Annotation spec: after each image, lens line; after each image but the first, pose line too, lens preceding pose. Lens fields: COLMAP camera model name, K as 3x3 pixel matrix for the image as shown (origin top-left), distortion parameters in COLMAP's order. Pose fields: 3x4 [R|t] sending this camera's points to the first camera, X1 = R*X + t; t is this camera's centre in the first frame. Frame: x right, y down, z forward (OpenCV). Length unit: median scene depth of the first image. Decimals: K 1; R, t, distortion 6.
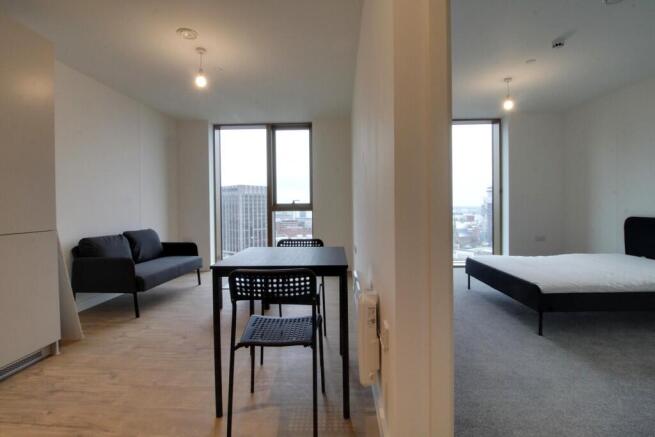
lens RADIAL K [[300.5, 0, 326.8], [0, 300.5, 211.8], [0, 0, 1]] dist [-0.001909, -0.001025]
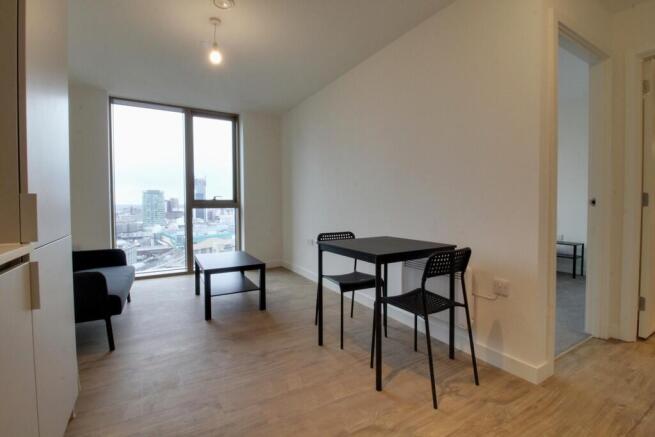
lens RADIAL K [[300.5, 0, 326.8], [0, 300.5, 211.8], [0, 0, 1]] dist [-0.001909, -0.001025]
pose [[0.839752, -0.010038, 0.542877, -0.623058], [0.006193, 0.999941, 0.008909, 0.005113], [-0.542934, -0.004119, 0.839765, 0.096704]]
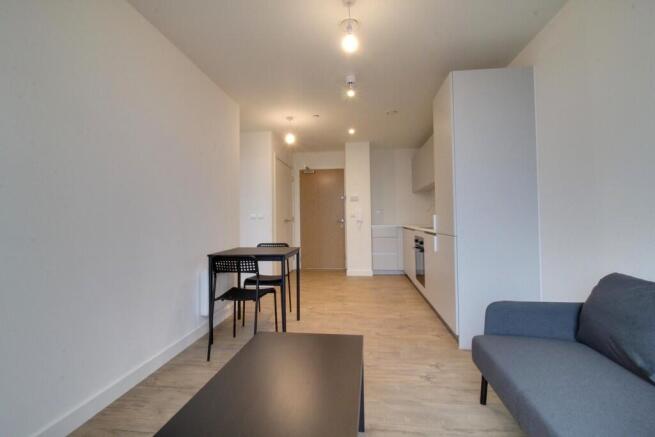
lens RADIAL K [[300.5, 0, 326.8], [0, 300.5, 211.8], [0, 0, 1]] dist [-0.001909, -0.001025]
pose [[-0.996902, 0.024929, 0.074594, -0.404218], [0.024256, 0.999657, -0.009914, -0.019891], [-0.074815, -0.008074, -0.997165, 1.693300]]
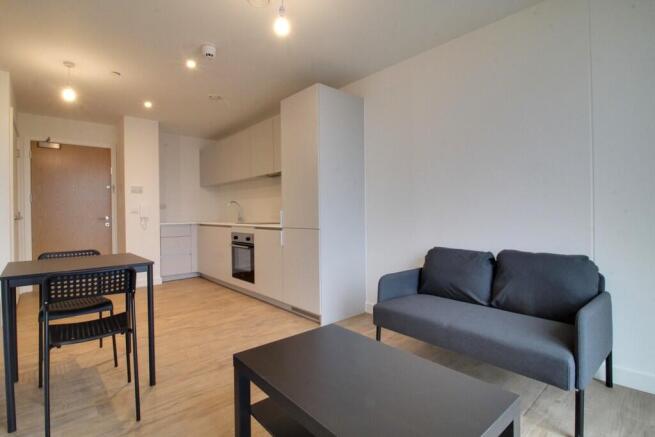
lens RADIAL K [[317.9, 0, 325.7], [0, 317.9, 215.3], [0, 0, 1]] dist [-0.000248, -0.000310]
pose [[-0.729265, 0.024578, -0.683789, -0.004881], [0.009349, 0.999619, 0.025960, -0.021843], [0.684167, 0.012539, -0.729217, 1.574459]]
